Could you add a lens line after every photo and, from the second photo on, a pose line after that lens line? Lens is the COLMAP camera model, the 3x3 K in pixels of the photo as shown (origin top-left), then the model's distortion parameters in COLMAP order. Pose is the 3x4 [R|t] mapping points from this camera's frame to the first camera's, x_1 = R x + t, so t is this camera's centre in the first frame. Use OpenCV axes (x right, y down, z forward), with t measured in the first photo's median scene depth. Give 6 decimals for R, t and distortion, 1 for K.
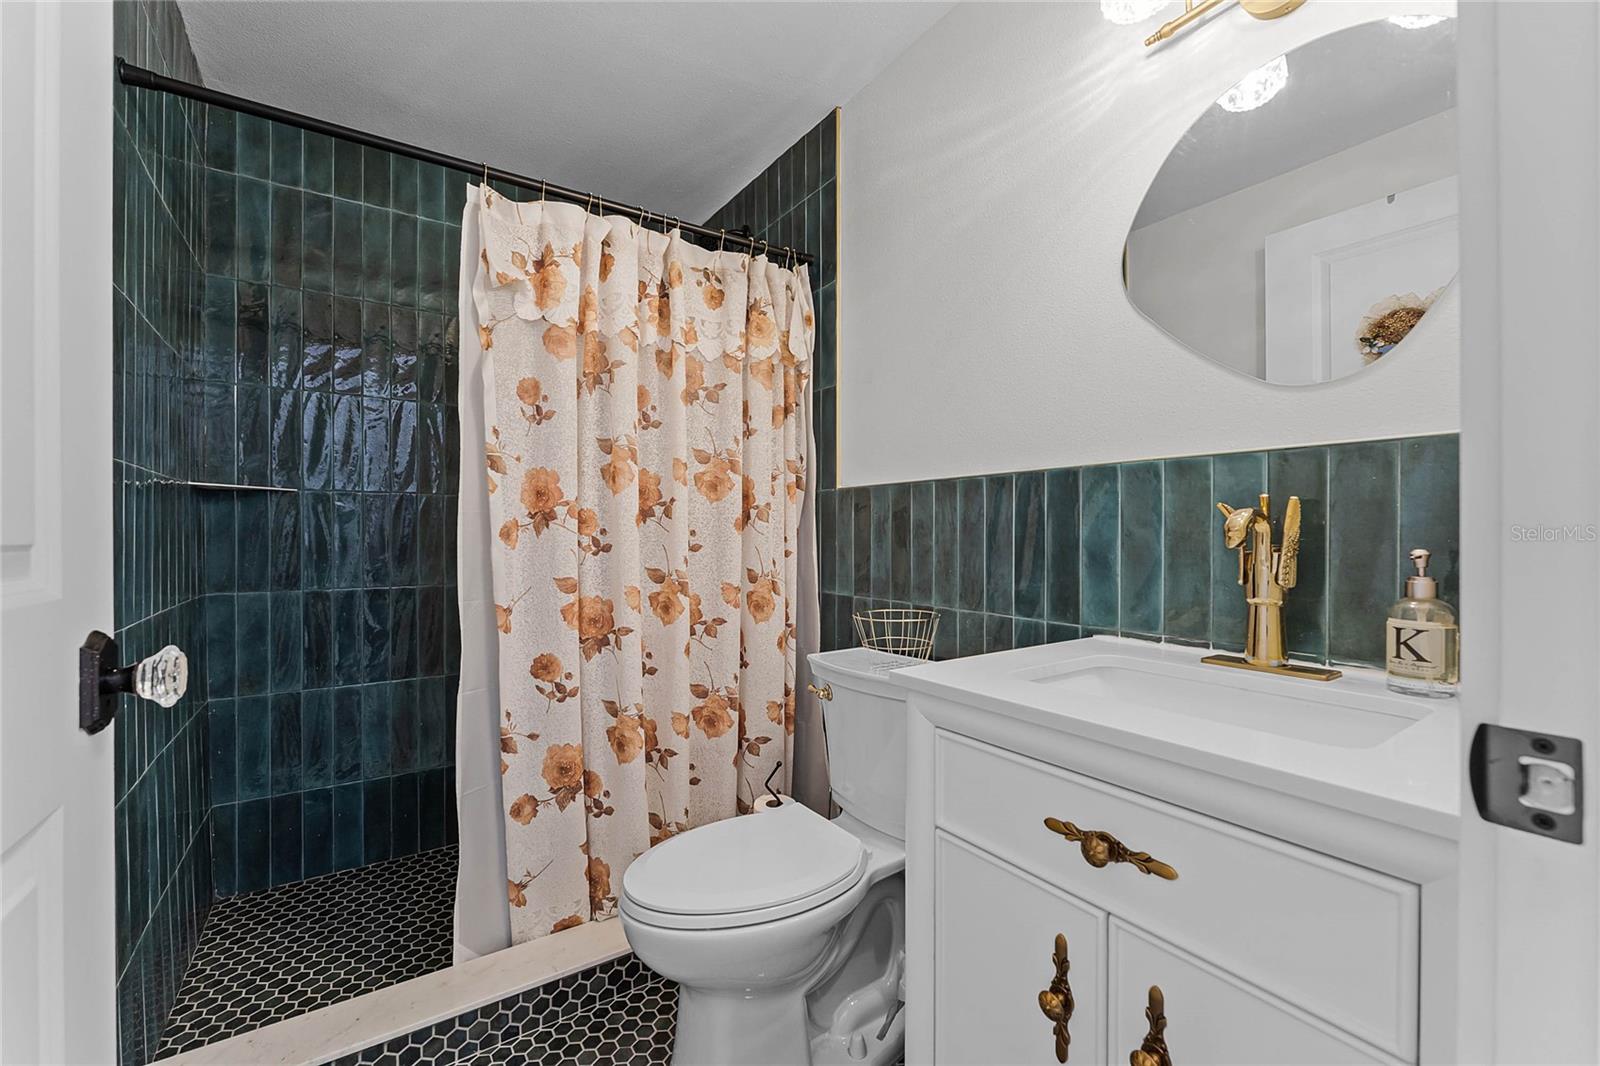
lens RADIAL K [[648.6, 0, 791.4], [0, 648.6, 535.9], [0, 0, 1]] dist [-0.002020, -0.000472]
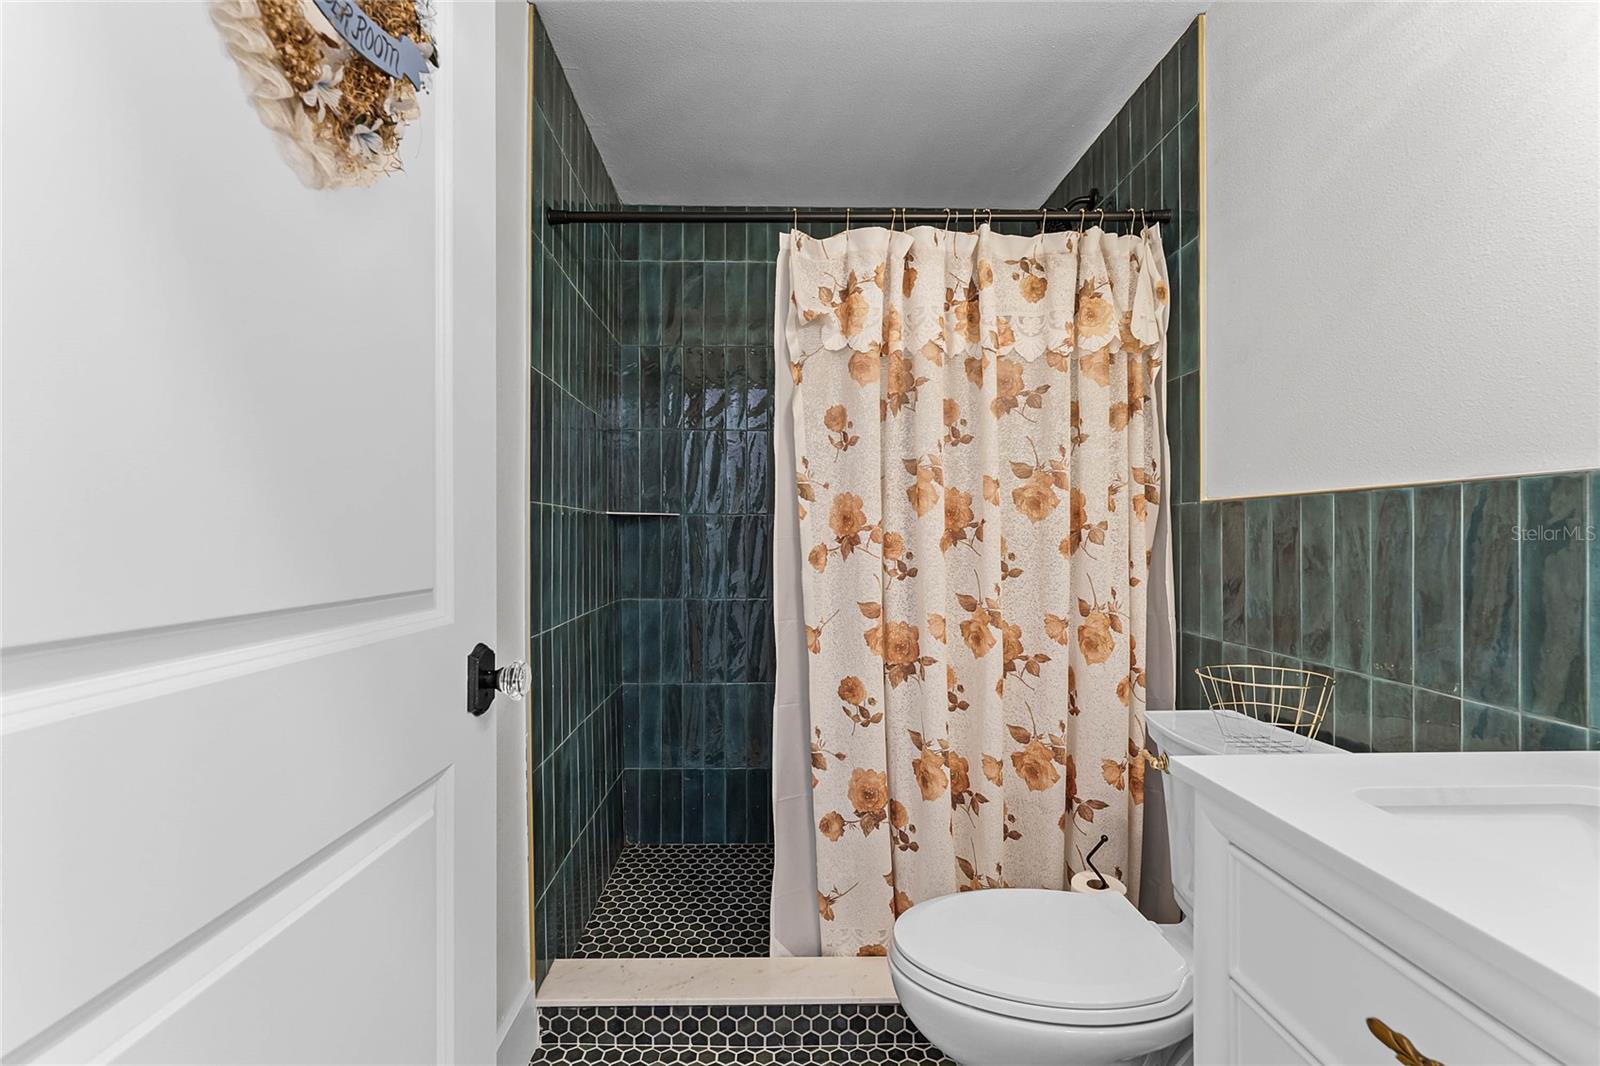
lens RADIAL K [[706.3, 0, 790.6], [0, 706.3, 536.4], [0, 0, 1]] dist [0.002621, -0.000159]
pose [[0.843597, -0.000766, -0.536976, 0.121084], [-0.001067, 0.999995, -0.003102, -0.030267], [0.536976, 0.003190, 0.843592, 0.016785]]
